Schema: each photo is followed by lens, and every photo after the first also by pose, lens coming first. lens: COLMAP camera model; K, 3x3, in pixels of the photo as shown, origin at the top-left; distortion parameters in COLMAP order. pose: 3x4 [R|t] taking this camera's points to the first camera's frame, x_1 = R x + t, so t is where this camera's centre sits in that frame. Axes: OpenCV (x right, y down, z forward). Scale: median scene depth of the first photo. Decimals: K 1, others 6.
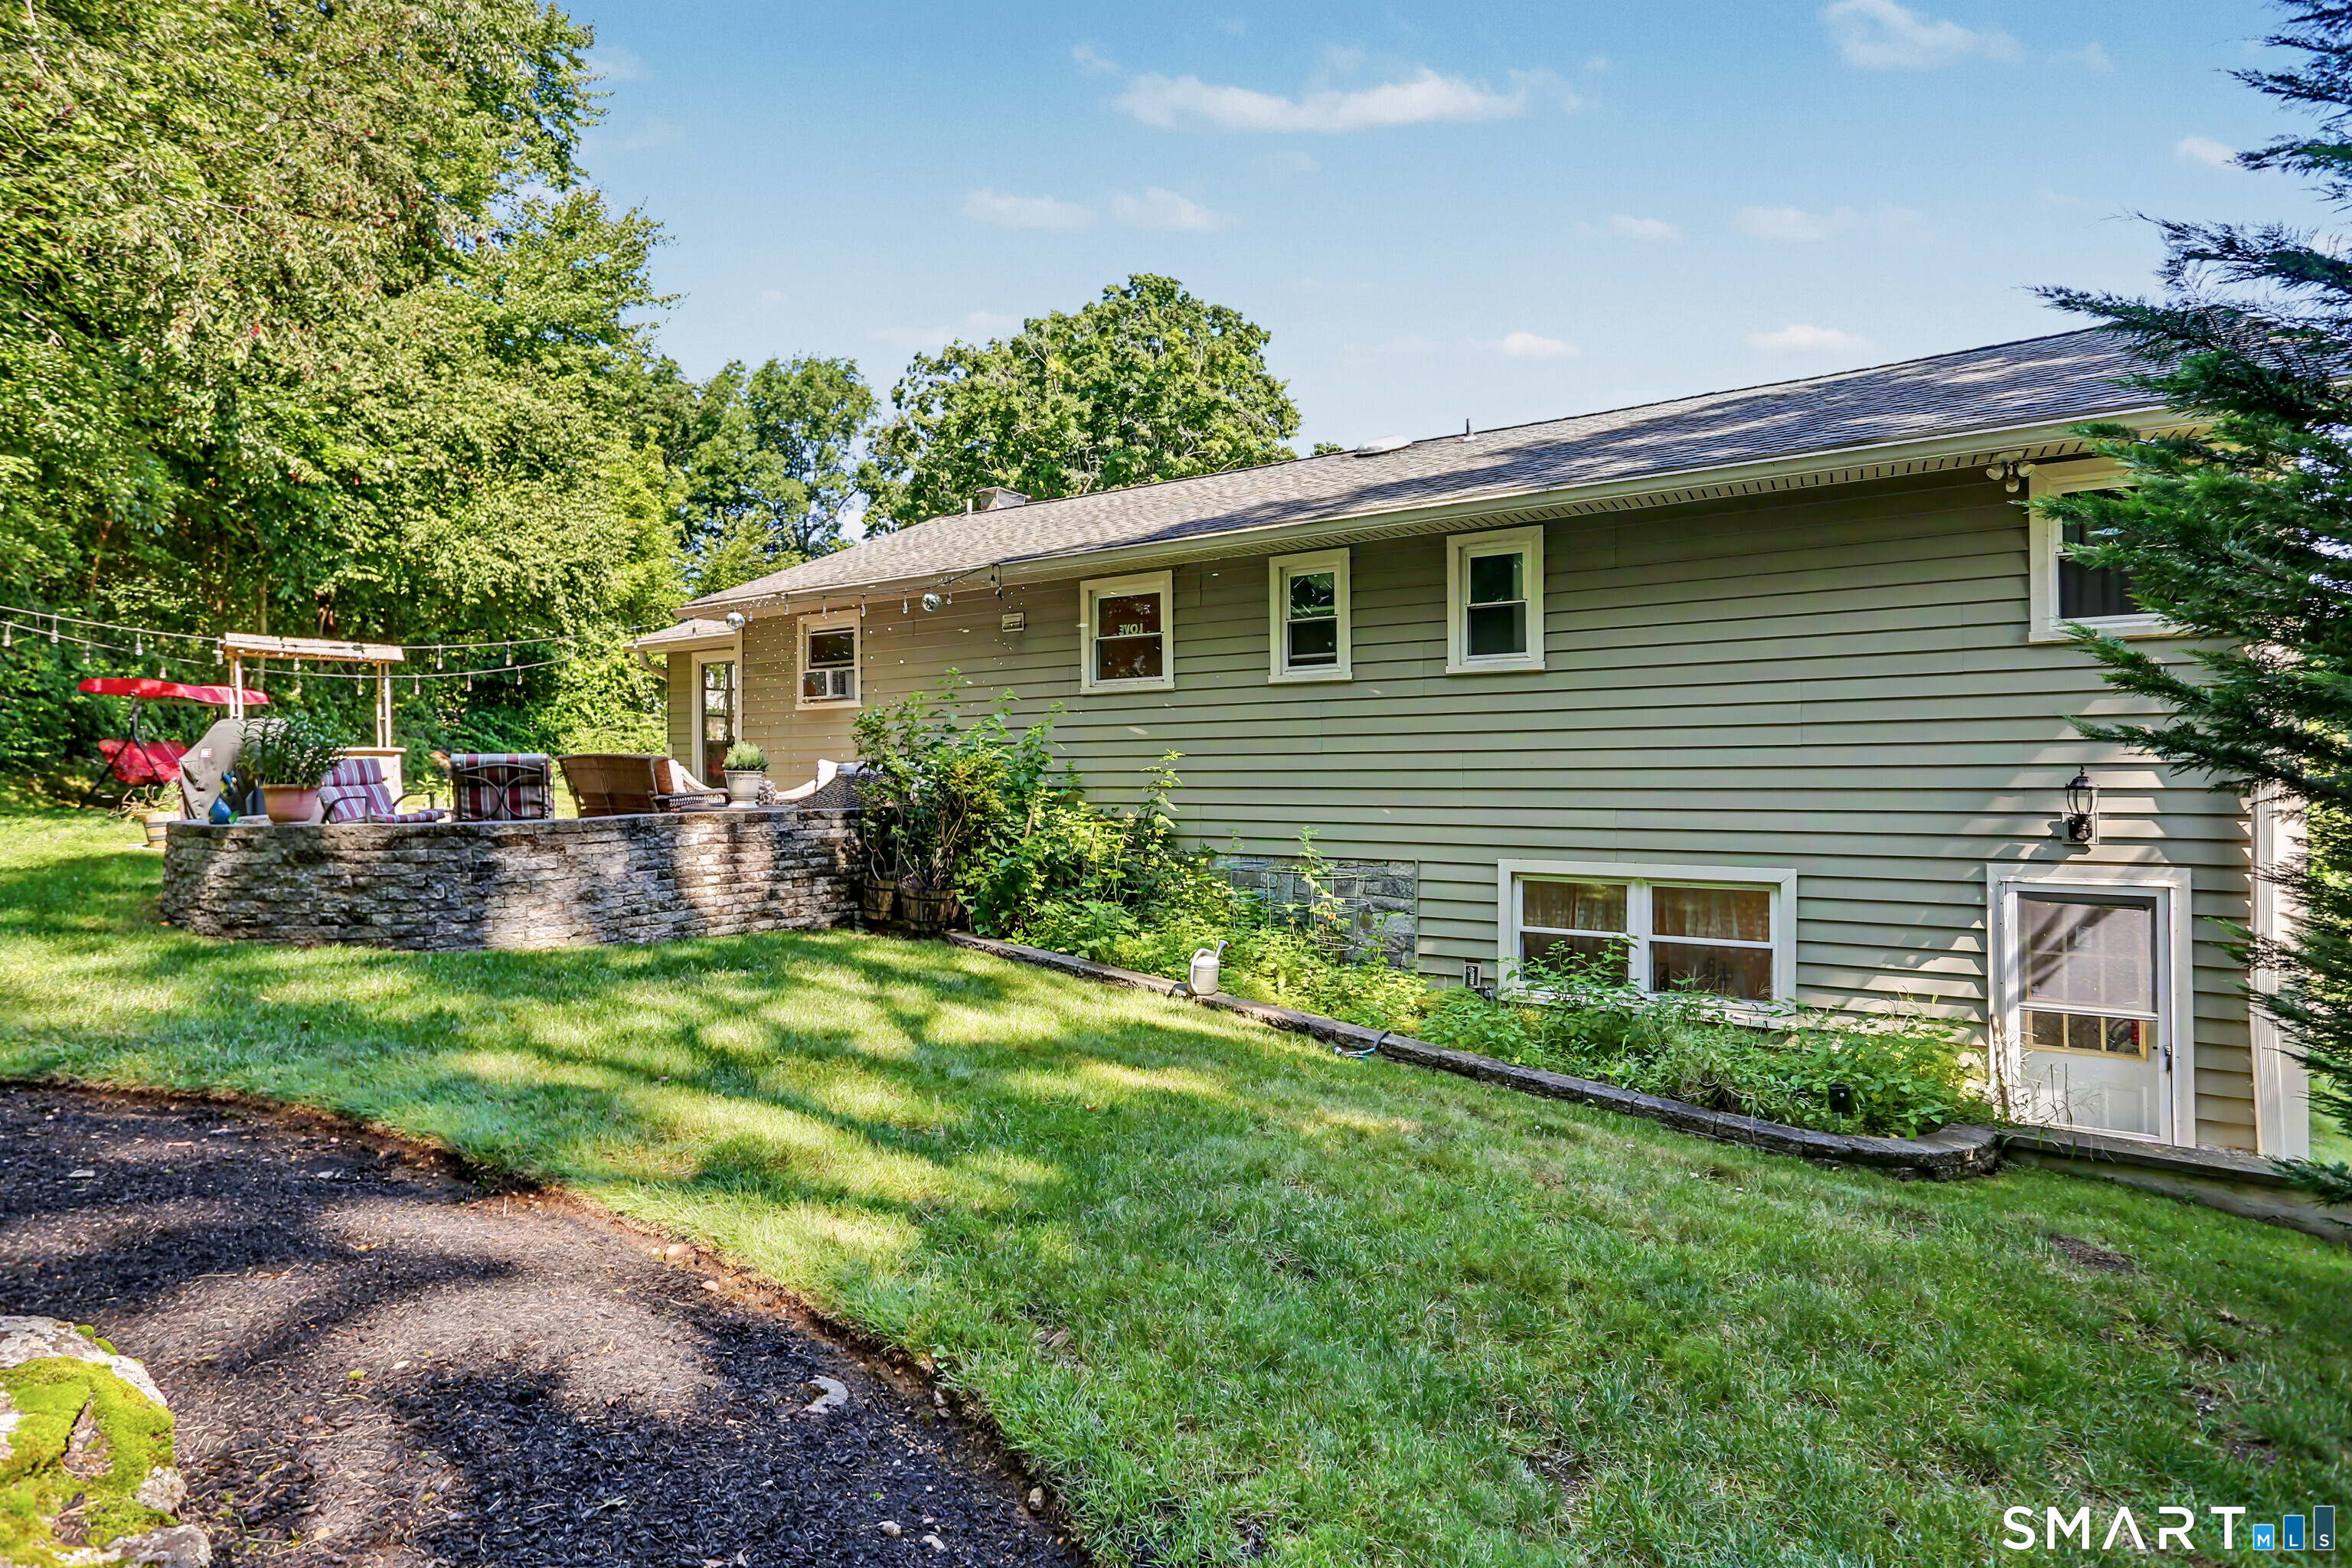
lens RADIAL K [[1134.9, 0, 1167.5], [0, 1134.9, 771.4], [0, 0, 1]] dist [-0.005977, 0.000102]
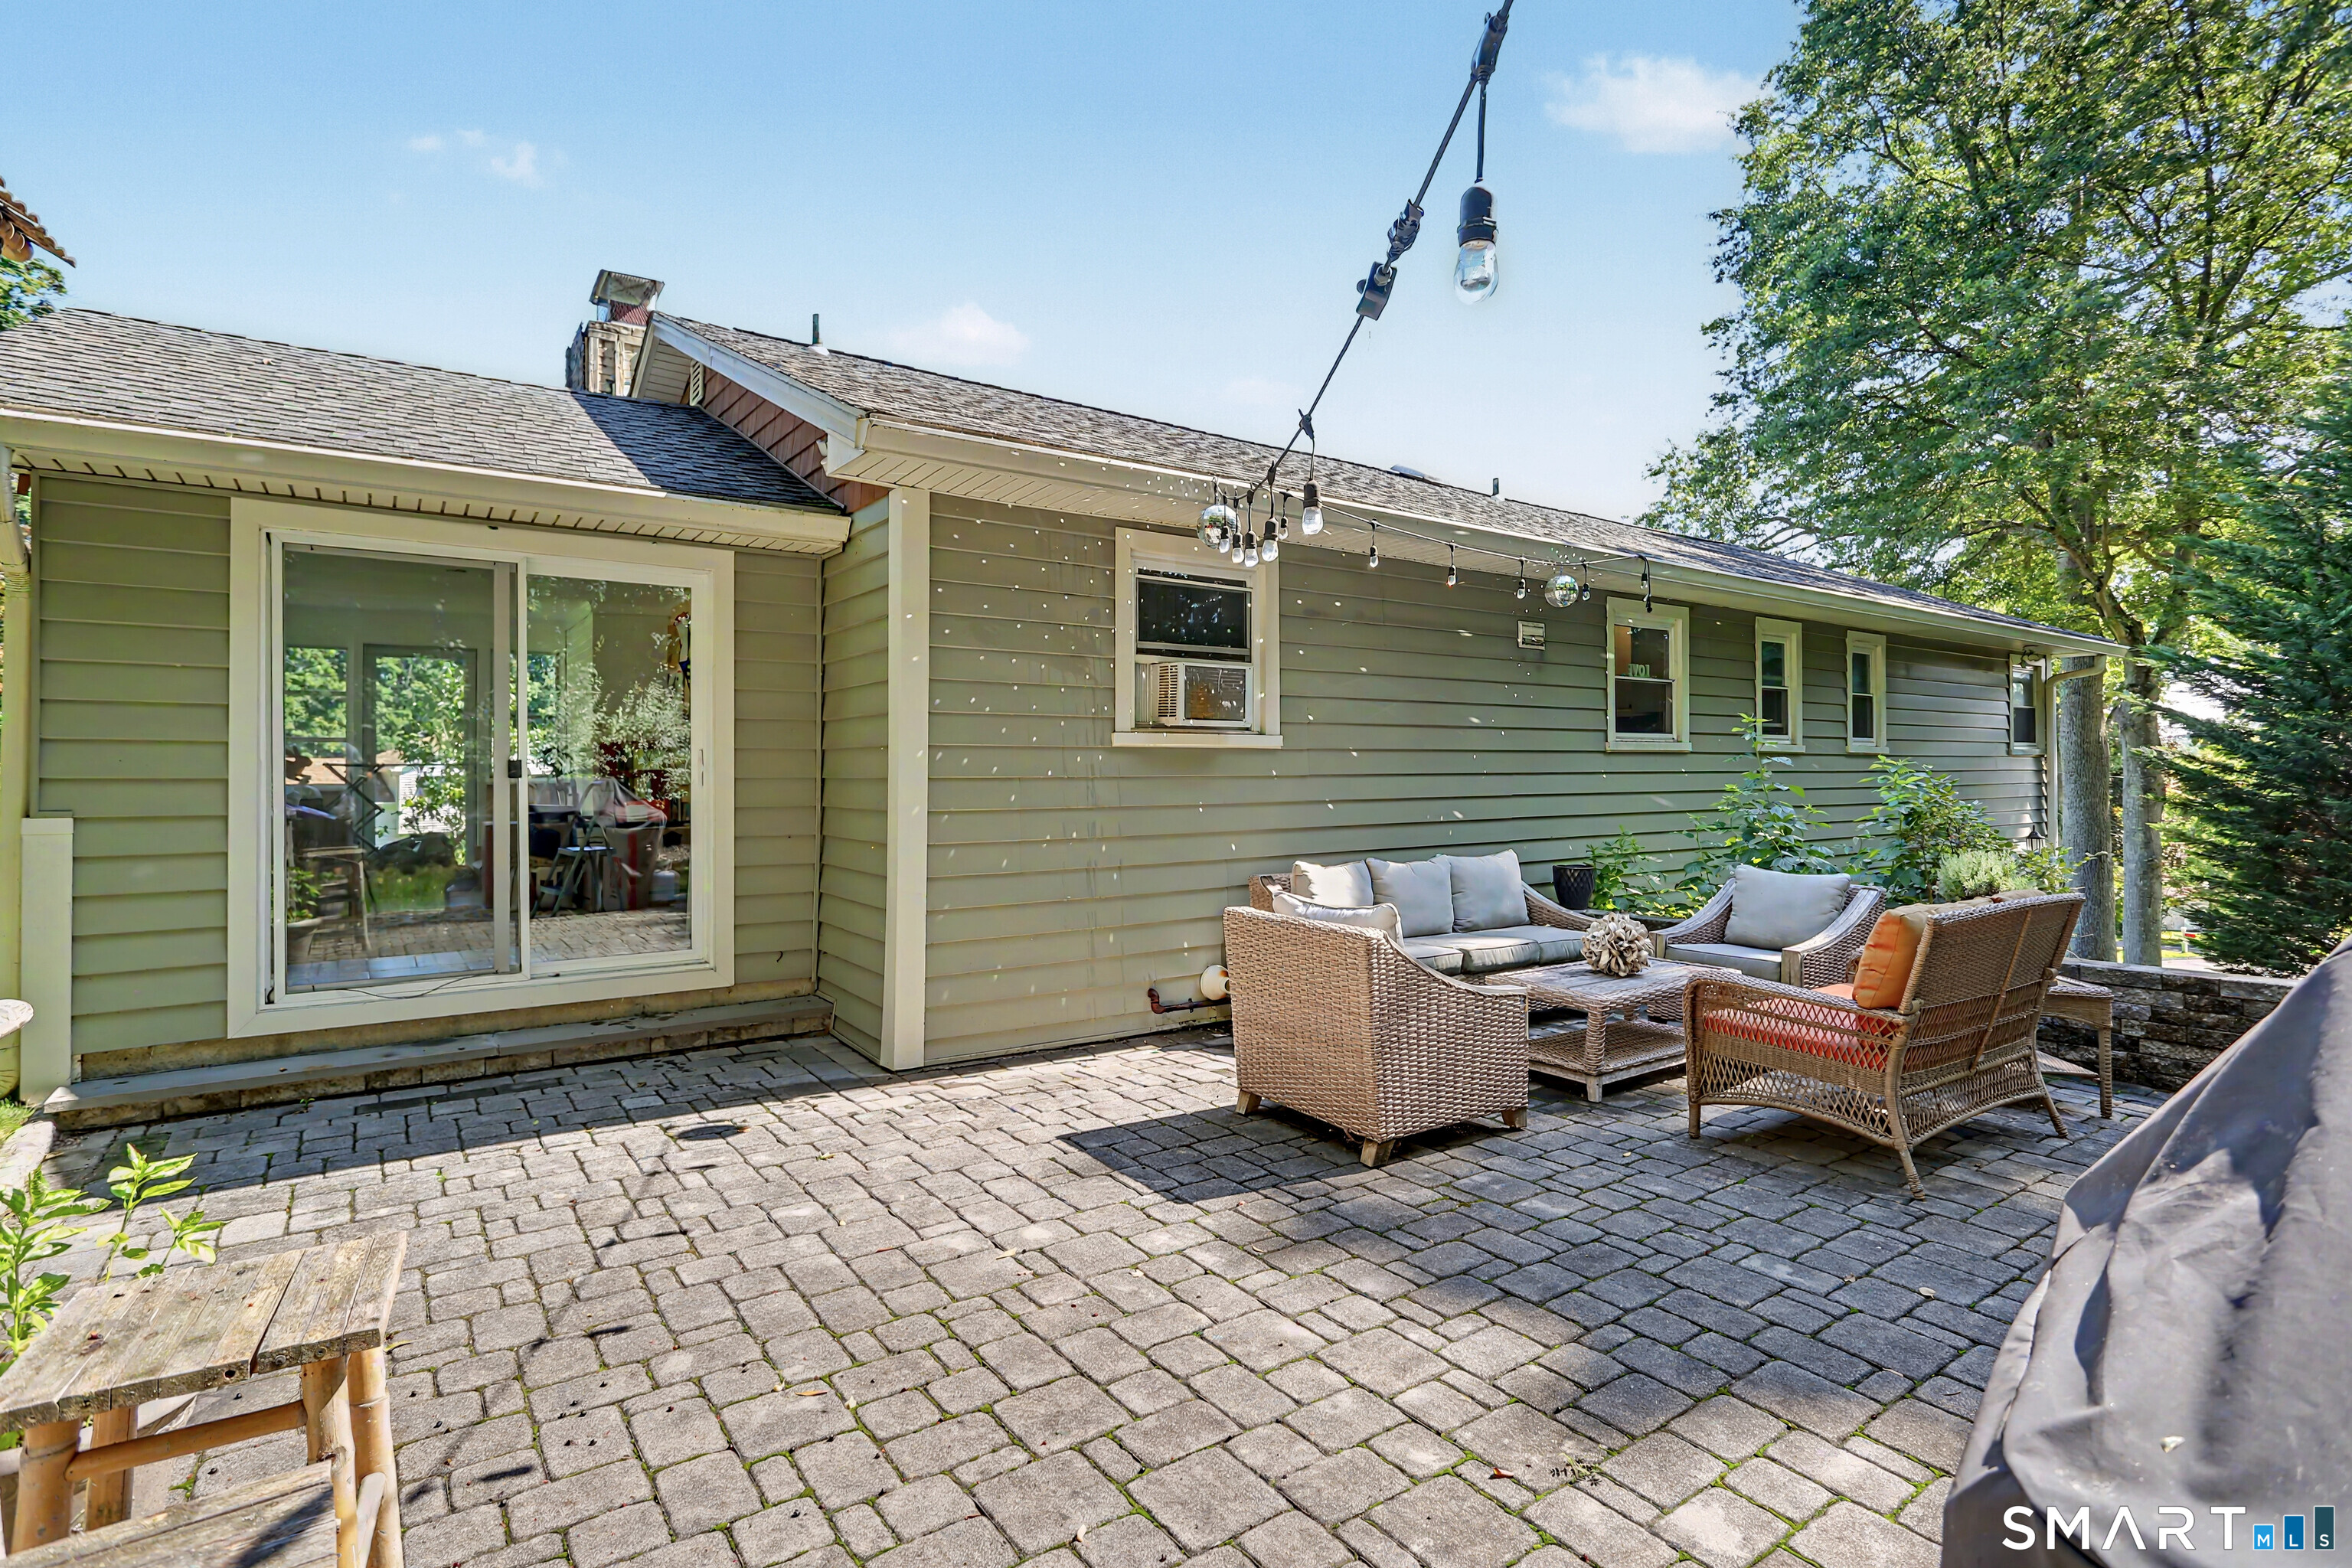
lens RADIAL K [[1134.9, 0, 1167.5], [0, 1134.9, 771.4], [0, 0, 1]] dist [-0.005977, 0.000102]
pose [[0.378536, 0.001983, 0.925585, -0.200565], [-0.001511, 0.999998, -0.001525, -0.012195], [-0.925586, -0.000821, 0.378538, 0.228204]]
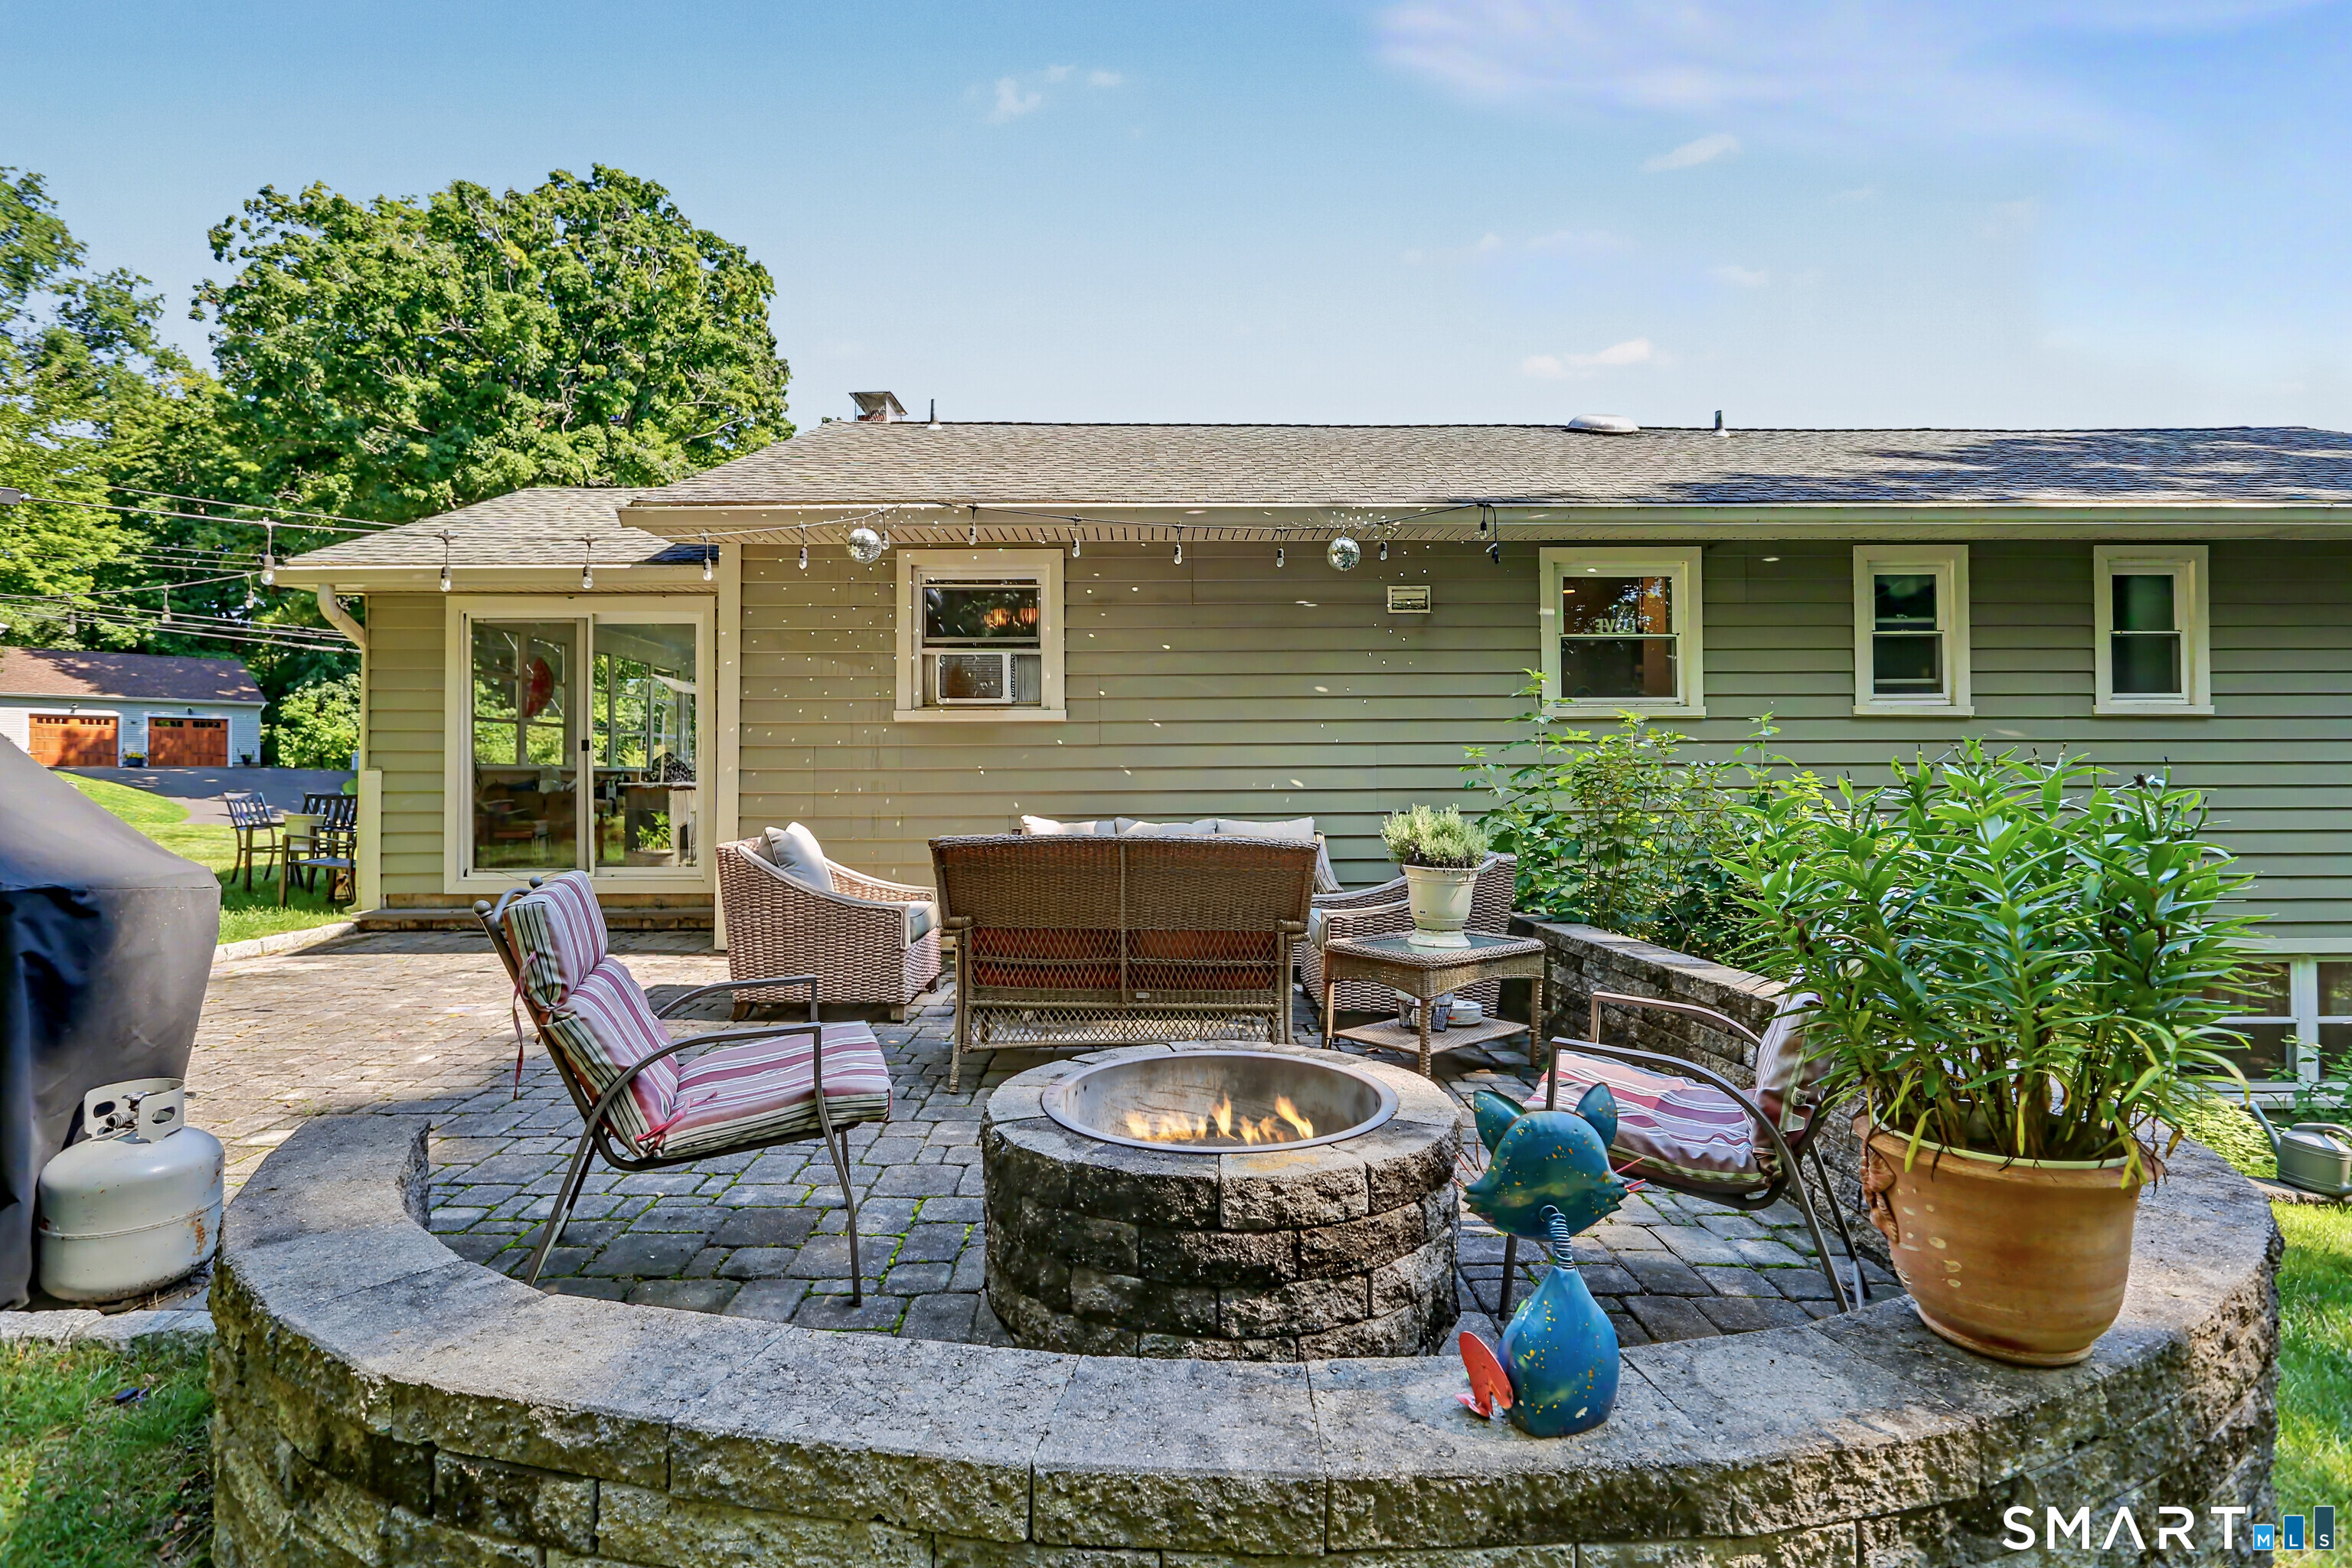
lens RADIAL K [[1134.9, 0, 1167.5], [0, 1134.9, 771.4], [0, 0, 1]] dist [-0.005977, 0.000102]
pose [[0.836445, 0.004912, 0.548029, -0.144365], [-0.001156, 0.999973, -0.007198, -0.007266], [-0.548050, 0.005388, 0.836428, 0.130618]]
